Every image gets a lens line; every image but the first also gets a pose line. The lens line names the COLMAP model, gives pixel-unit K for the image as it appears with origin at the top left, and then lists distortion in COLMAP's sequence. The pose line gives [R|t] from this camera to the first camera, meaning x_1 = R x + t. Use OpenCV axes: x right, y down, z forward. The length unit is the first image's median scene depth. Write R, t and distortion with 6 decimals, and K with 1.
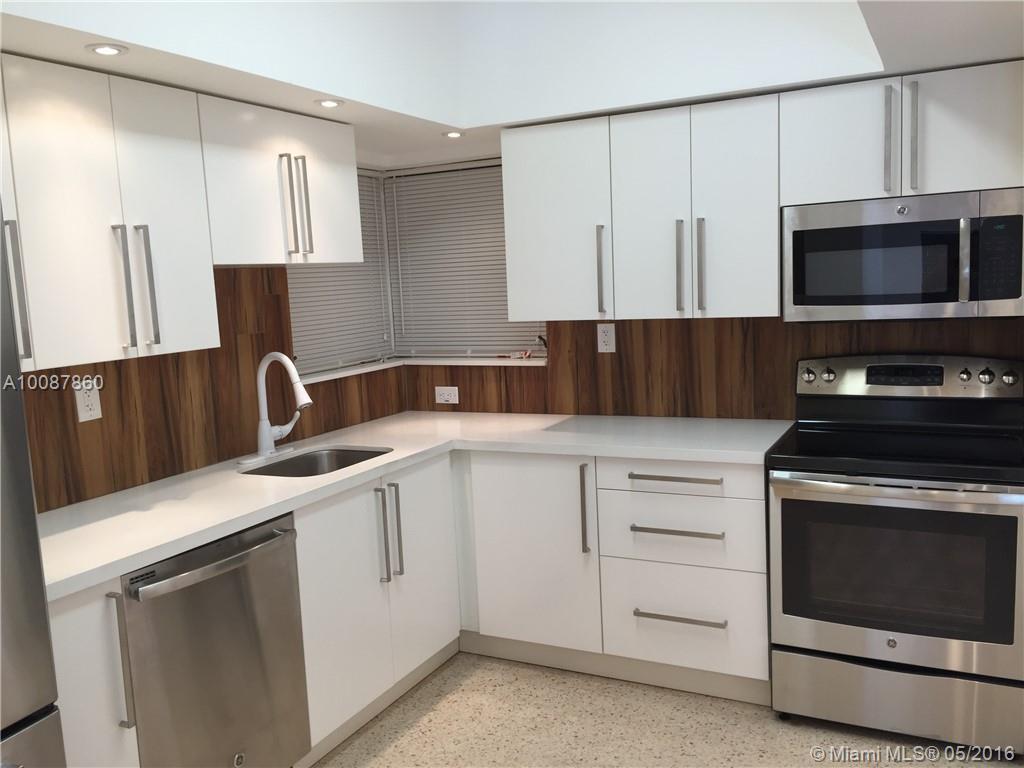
lens RADIAL K [[877.1, 0, 512.0], [0, 877.1, 384.0], [0, 0, 1]] dist [0.097906, -0.138222]
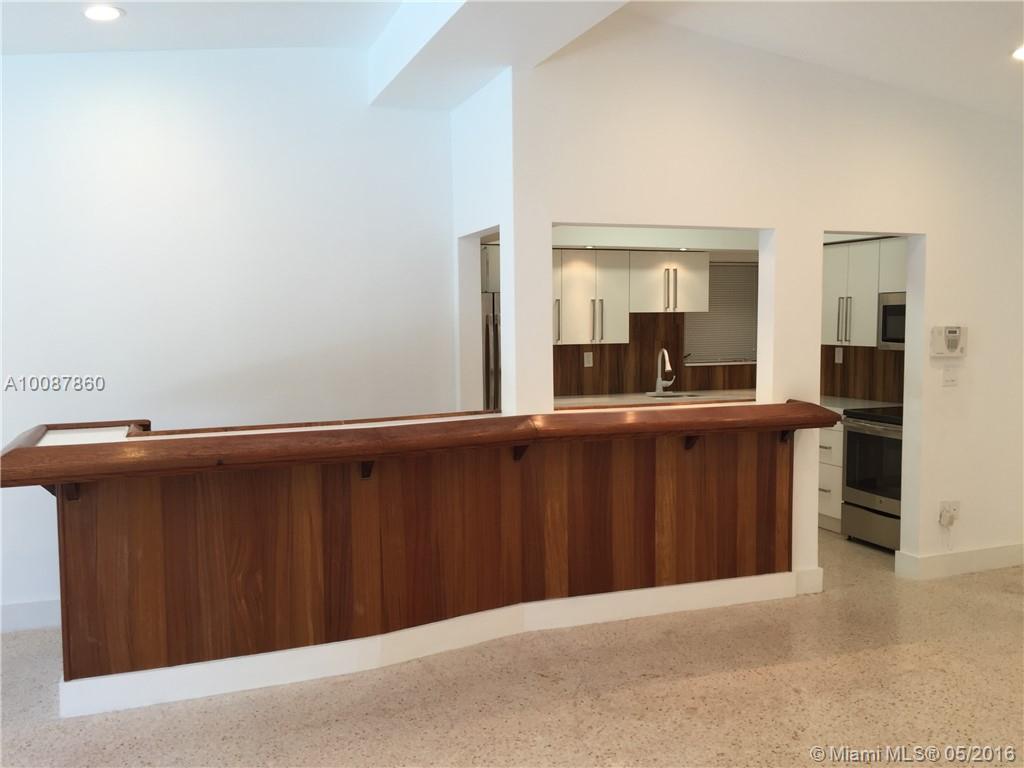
lens RADIAL K [[877.1, 0, 512.0], [0, 877.1, 384.0], [0, 0, 1]] dist [0.097906, -0.138222]
pose [[0.741691, 0.091378, -0.664488, 0.988015], [-0.110748, 0.993763, 0.013044, 0.071235], [0.661535, 0.063916, 0.747185, -1.010464]]
